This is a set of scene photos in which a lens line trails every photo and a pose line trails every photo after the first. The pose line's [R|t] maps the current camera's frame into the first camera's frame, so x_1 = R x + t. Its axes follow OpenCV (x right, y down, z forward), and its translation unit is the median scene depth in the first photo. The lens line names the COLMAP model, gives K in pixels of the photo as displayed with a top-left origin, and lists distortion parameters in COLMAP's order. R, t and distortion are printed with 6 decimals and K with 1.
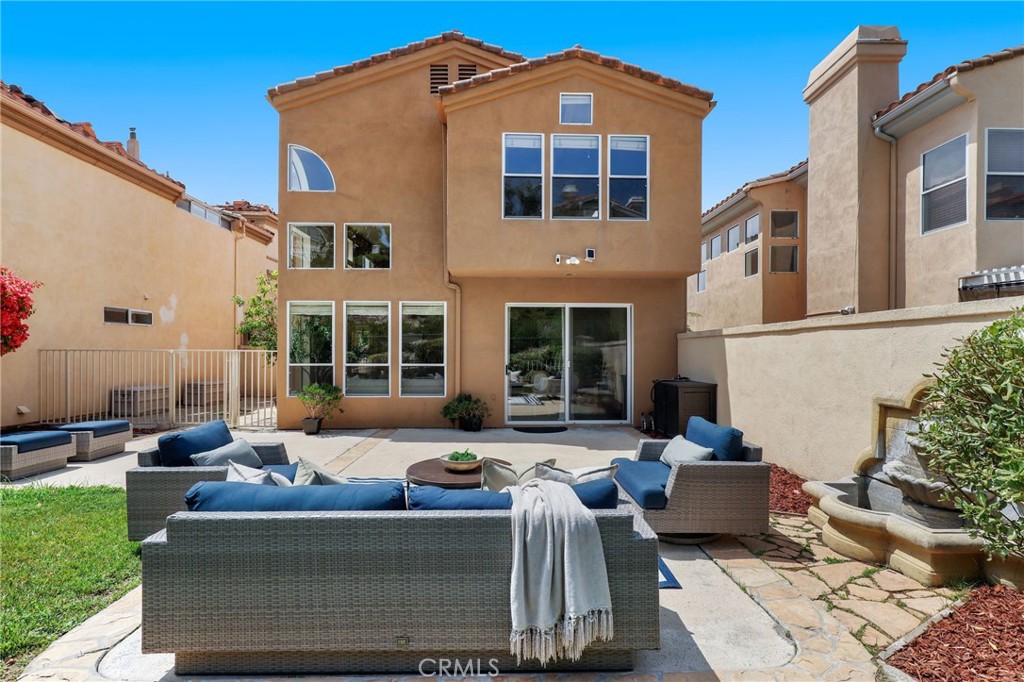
lens RADIAL K [[470.6, 0, 510.9], [0, 470.6, 354.7], [0, 0, 1]] dist [-0.001520, -0.000442]
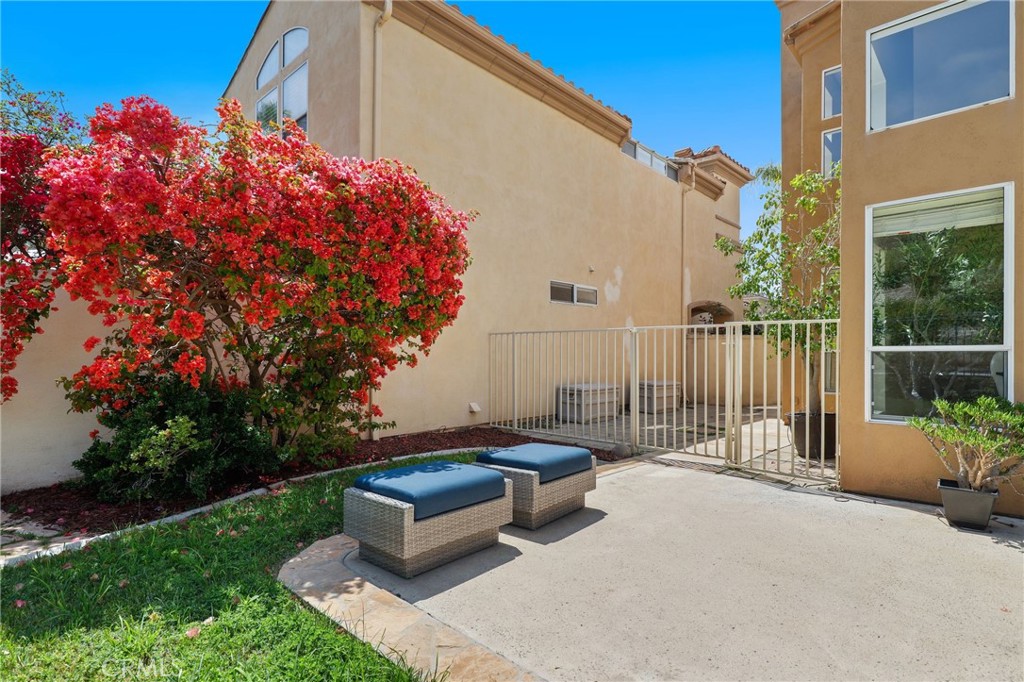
lens RADIAL K [[470.6, 0, 510.9], [0, 470.6, 354.7], [0, 0, 1]] dist [-0.001520, -0.000442]
pose [[0.703973, -0.003838, -0.710217, -0.345122], [-0.001360, 0.999976, -0.006752, 0.026363], [0.710226, 0.005719, 0.703951, 0.389946]]
